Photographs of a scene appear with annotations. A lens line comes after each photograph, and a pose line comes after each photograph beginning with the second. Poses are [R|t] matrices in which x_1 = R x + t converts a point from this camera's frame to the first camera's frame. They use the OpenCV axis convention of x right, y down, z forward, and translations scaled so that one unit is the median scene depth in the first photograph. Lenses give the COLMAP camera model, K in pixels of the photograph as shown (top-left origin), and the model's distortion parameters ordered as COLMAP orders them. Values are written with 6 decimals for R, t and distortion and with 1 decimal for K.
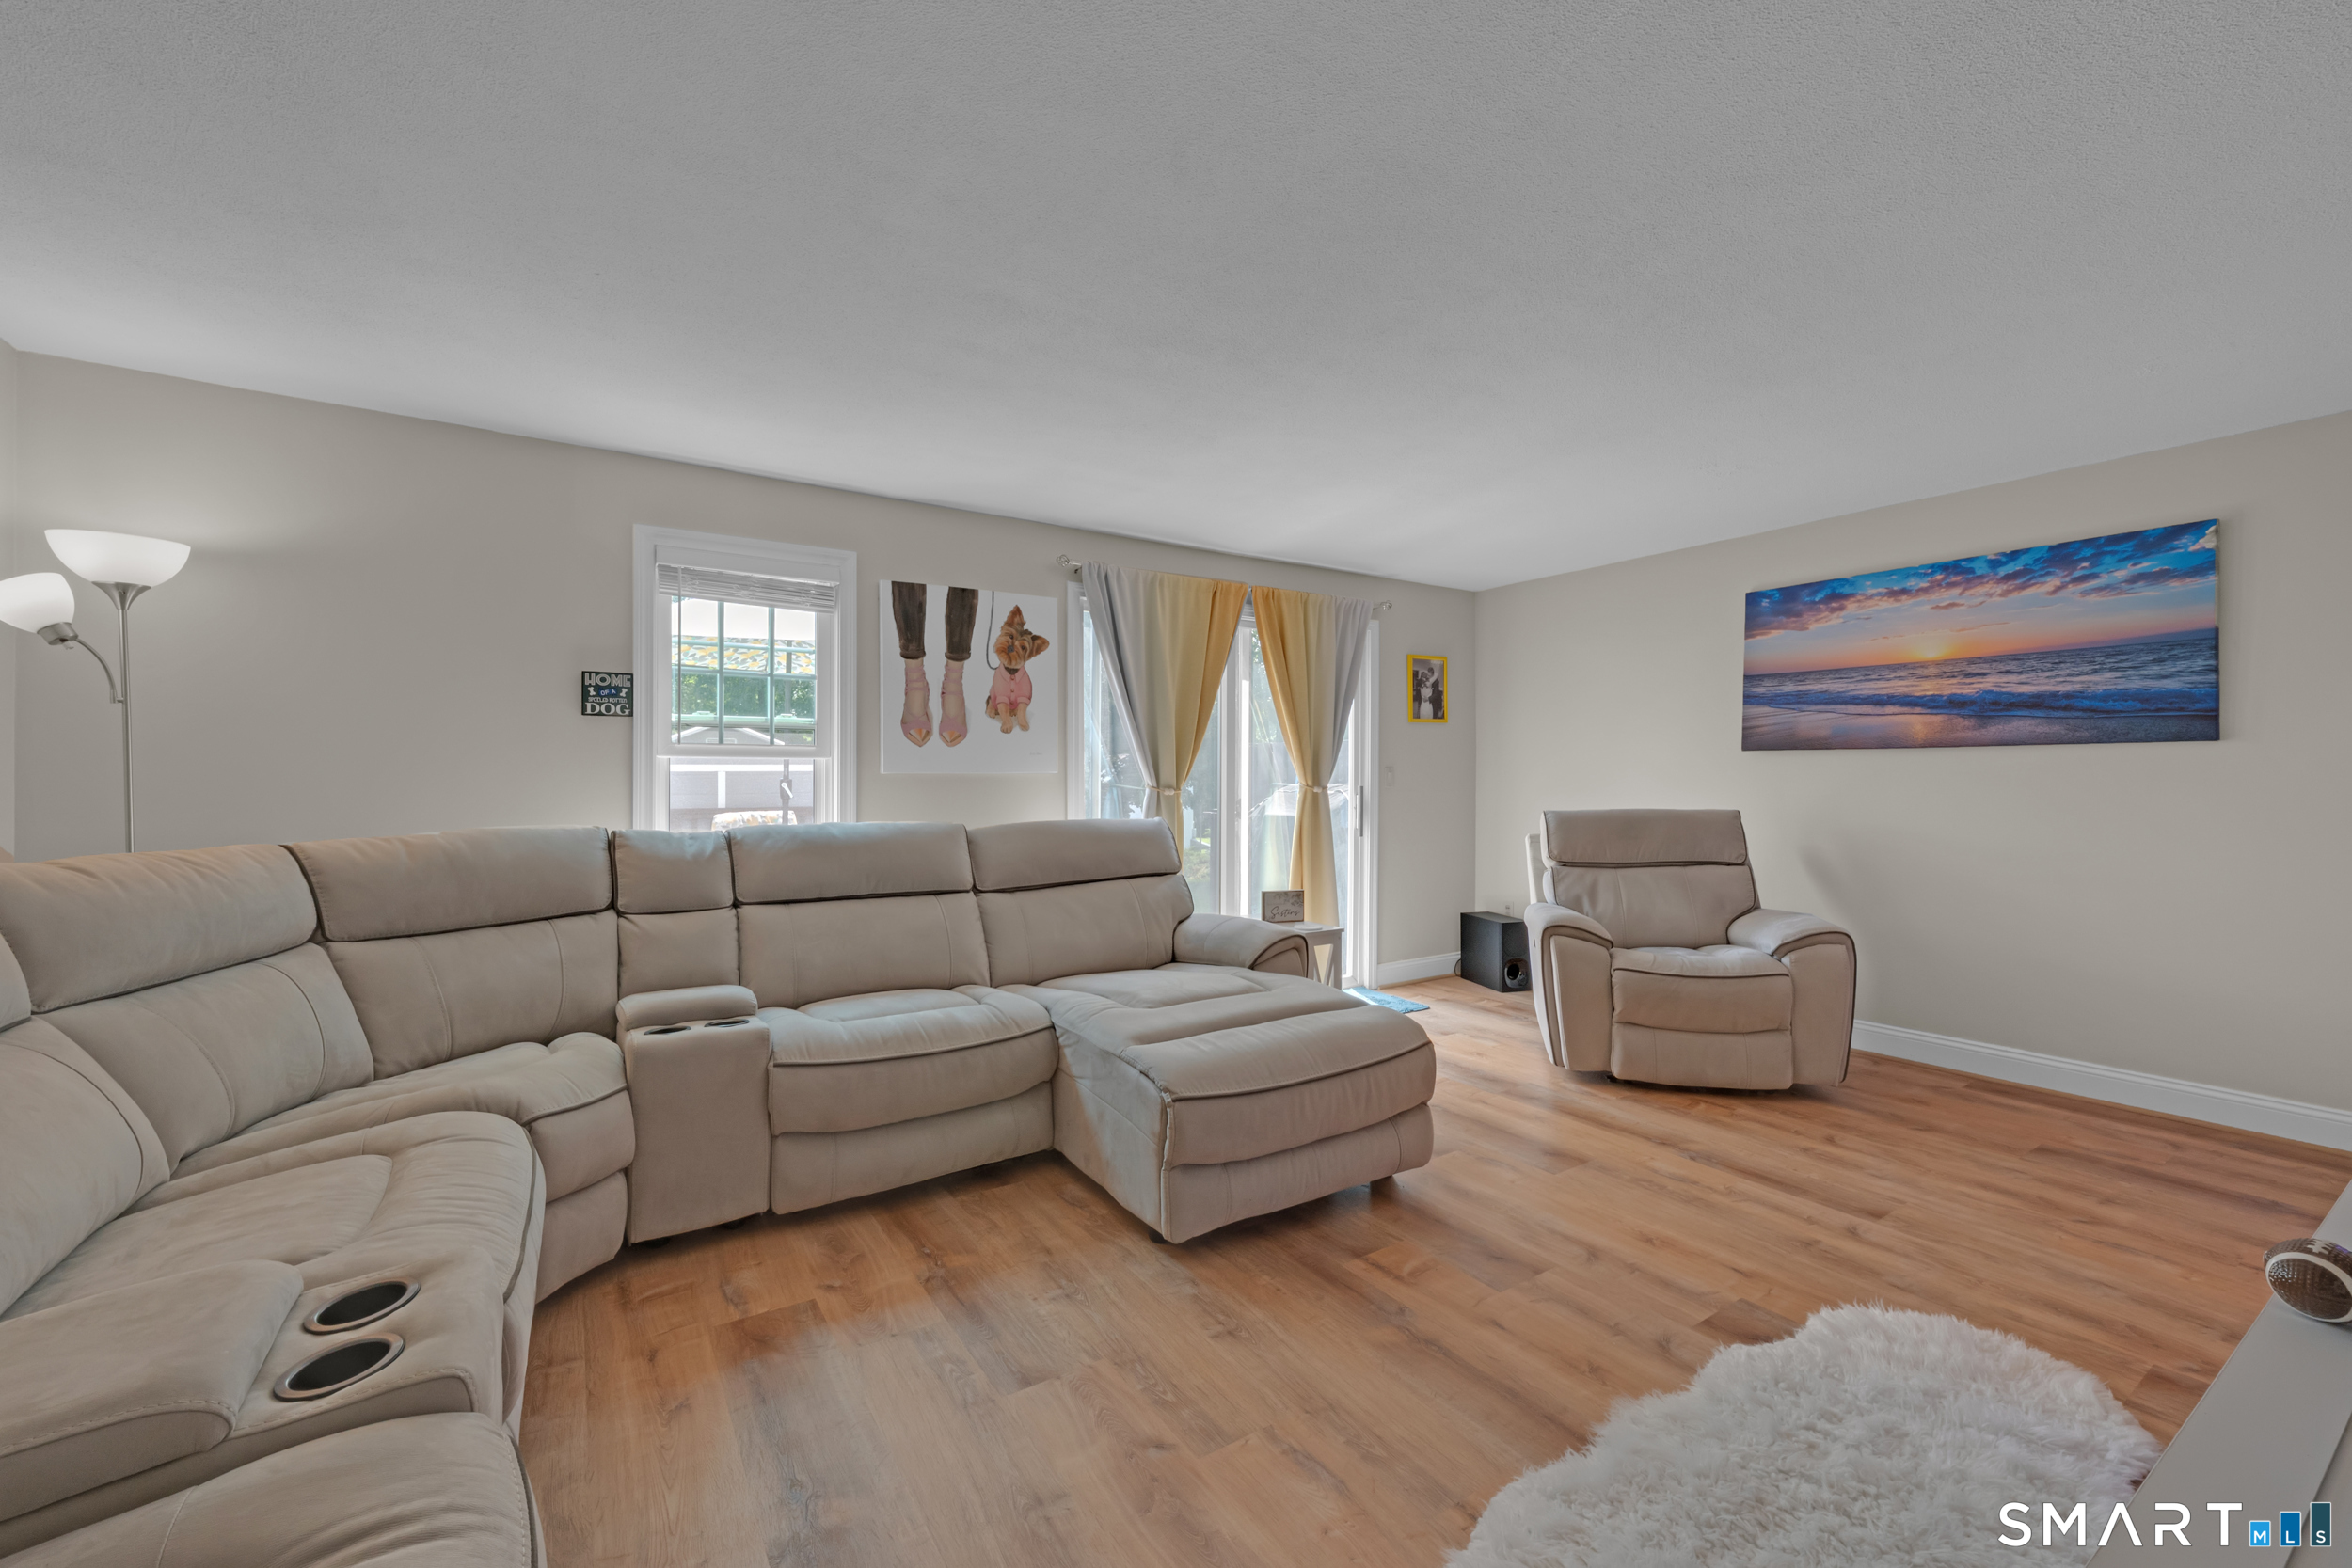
lens RADIAL K [[934.5, 0, 1179.6], [0, 934.5, 779.6], [0, 0, 1]] dist [-0.013633, 0.000550]
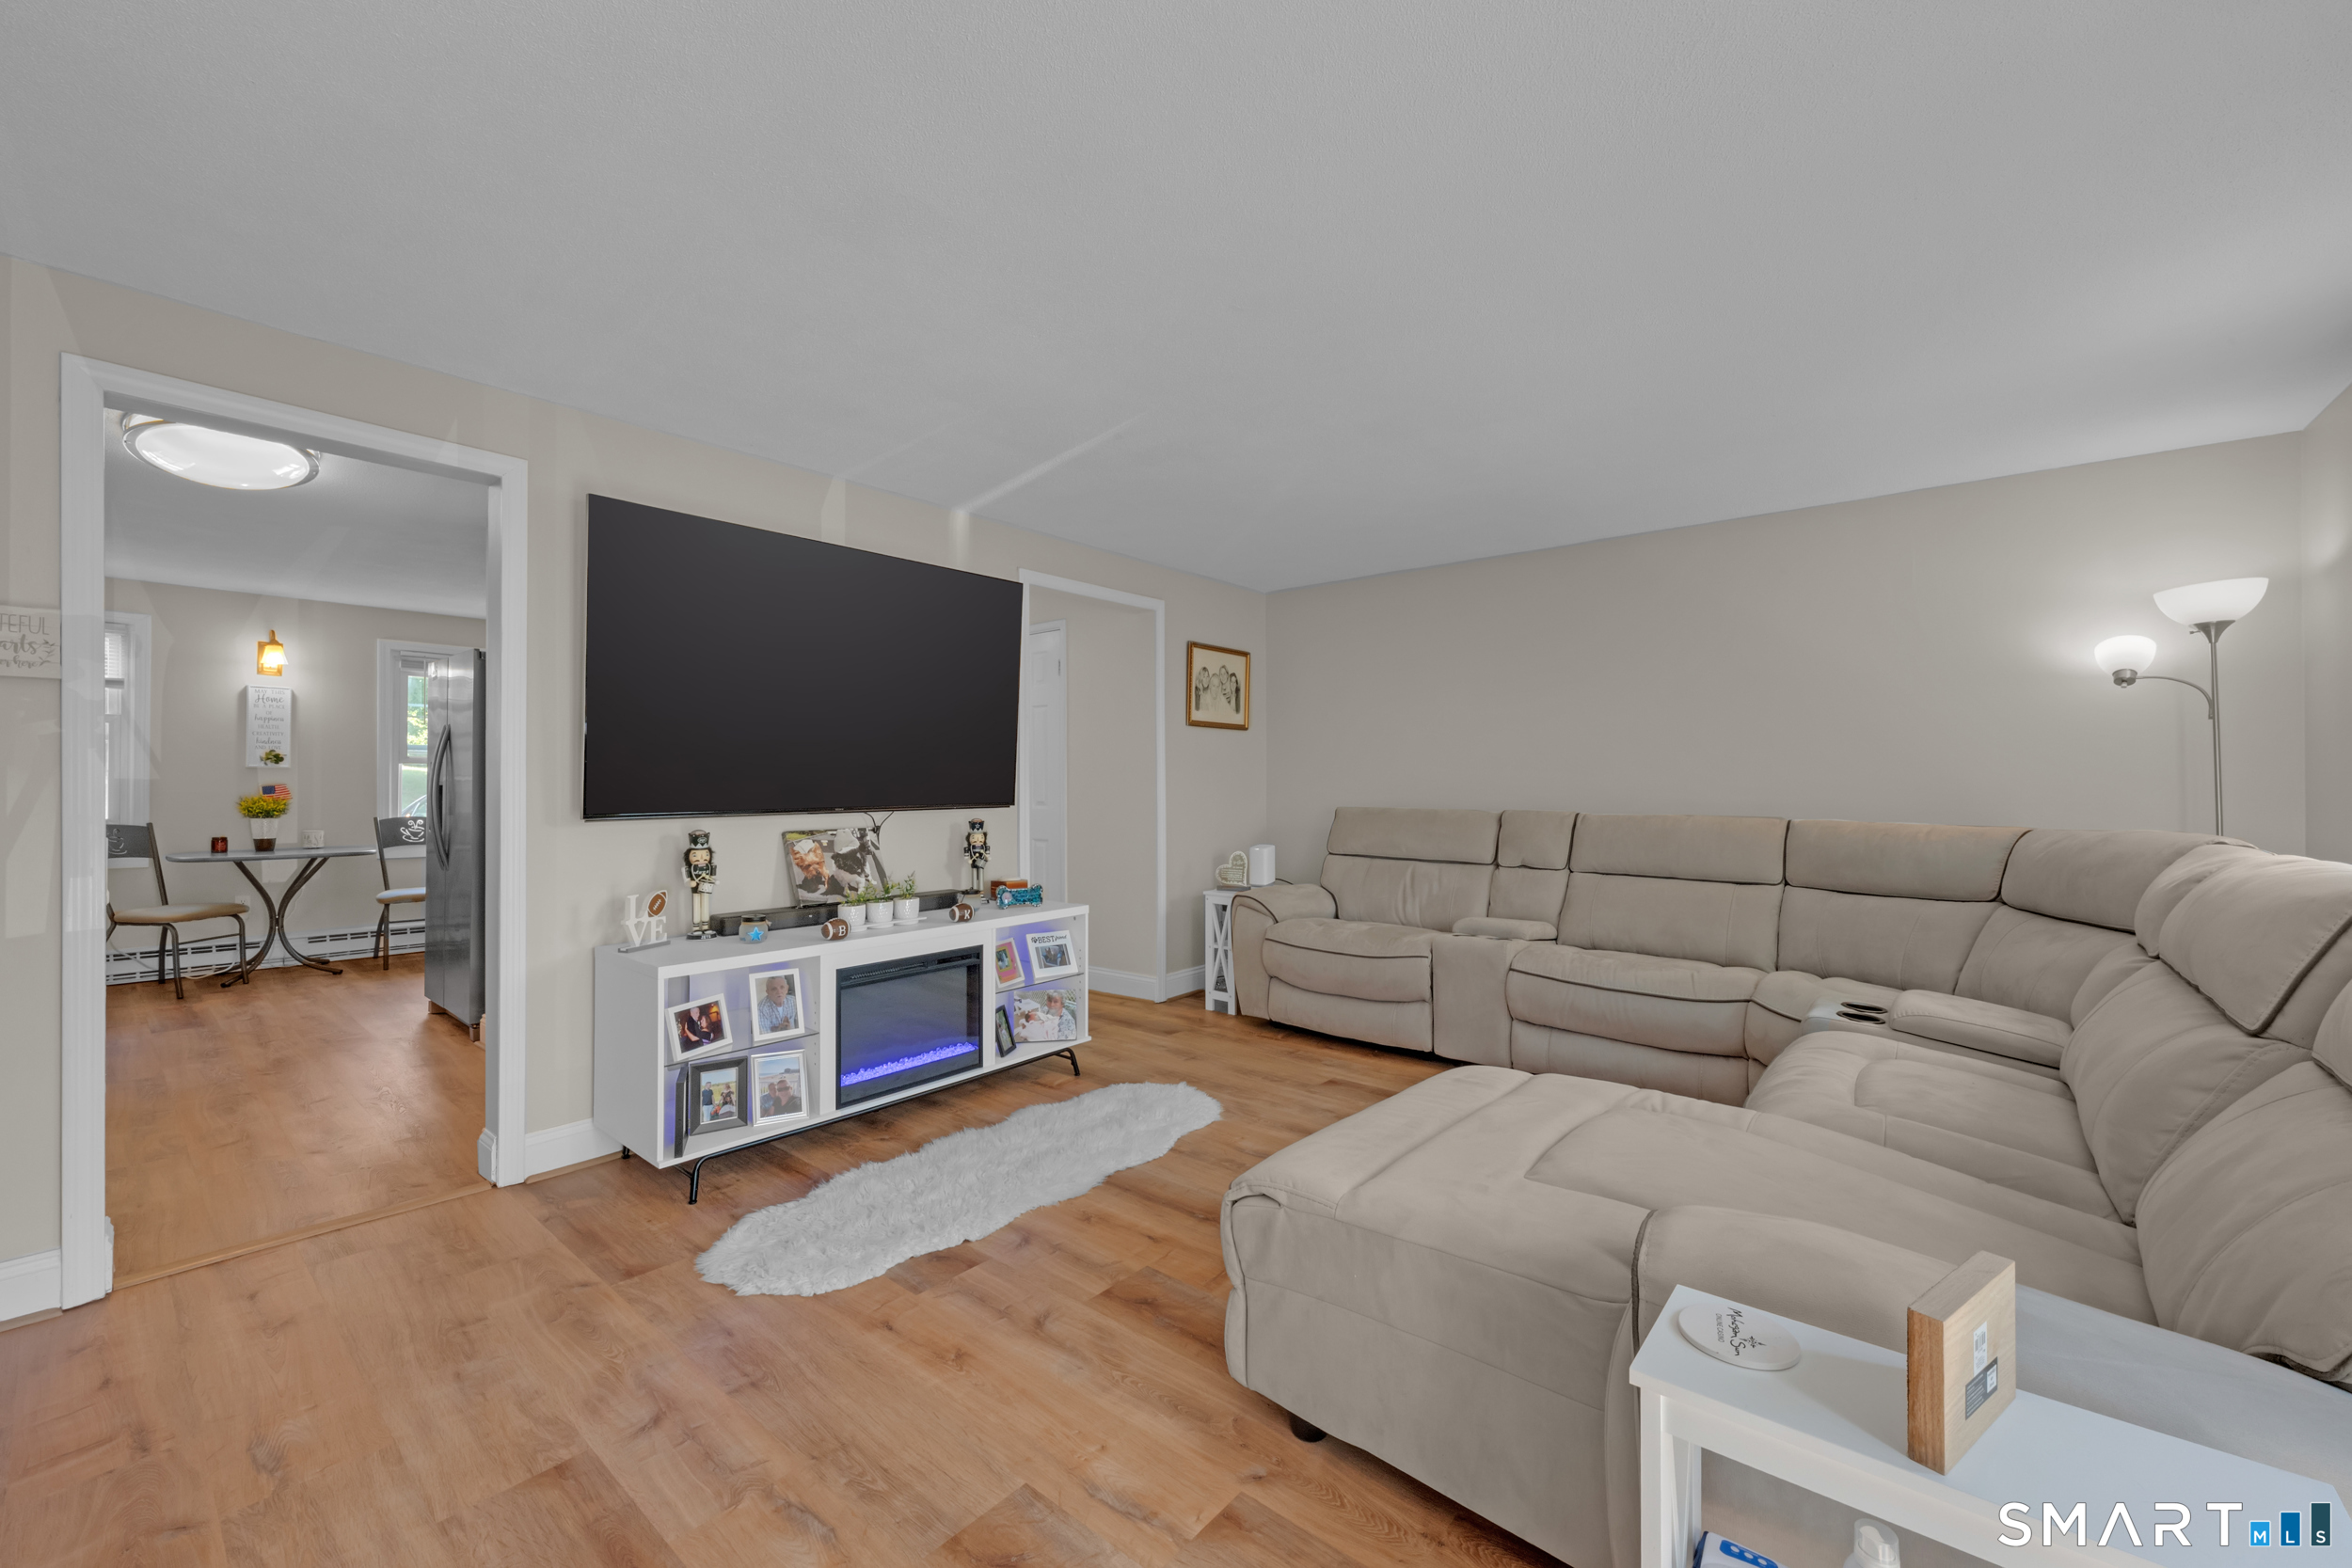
lens RADIAL K [[934.5, 0, 1176.8], [0, 934.5, 781.6], [0, 0, 1]] dist [-0.013633, 0.000550]
pose [[-0.956748, 0.000914, -0.290915, 0.570854], [0.002015, 0.999992, -0.003483, 0.000737], [0.290910, -0.003919, -0.956743, 1.866290]]
